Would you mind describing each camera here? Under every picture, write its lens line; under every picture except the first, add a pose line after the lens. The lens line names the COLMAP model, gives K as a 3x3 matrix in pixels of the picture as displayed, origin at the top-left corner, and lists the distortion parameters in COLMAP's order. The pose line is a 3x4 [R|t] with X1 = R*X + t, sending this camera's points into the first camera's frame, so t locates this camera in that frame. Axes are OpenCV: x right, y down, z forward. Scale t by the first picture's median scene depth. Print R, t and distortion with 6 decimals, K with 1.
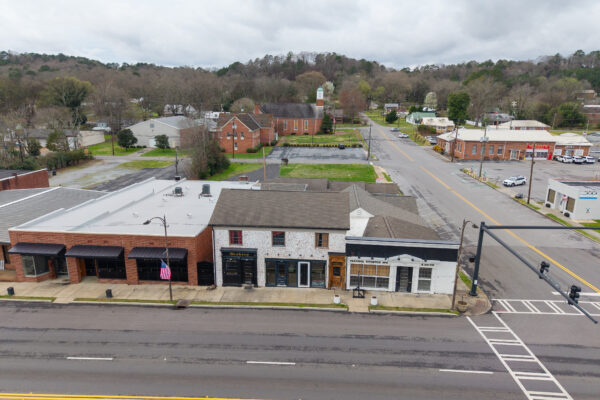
lens RADIAL K [[399.0, 0, 298.4], [0, 399.0, 201.2], [0, 0, 1]] dist [0.049714, -0.062543]
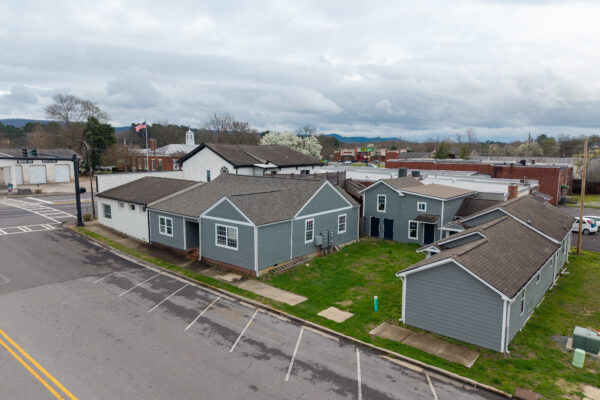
lens RADIAL K [[399.0, 0, 298.4], [0, 399.0, 201.2], [0, 0, 1]] dist [0.049714, -0.062543]
pose [[-0.571482, 0.093396, -0.815283, 0.941246], [-0.216206, 0.941264, 0.259380, -0.229168], [0.791621, 0.324500, -0.517722, 1.929607]]
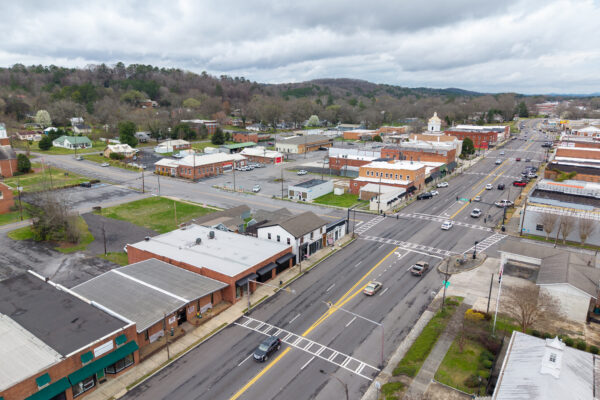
lens RADIAL K [[399.0, 0, 298.4], [0, 399.0, 201.2], [0, 0, 1]] dist [0.049714, -0.062543]
pose [[0.492590, -0.226675, 0.840223, -2.084715], [0.214377, 0.967337, 0.135287, -0.455878], [-0.843444, 0.113483, 0.525094, -0.256516]]
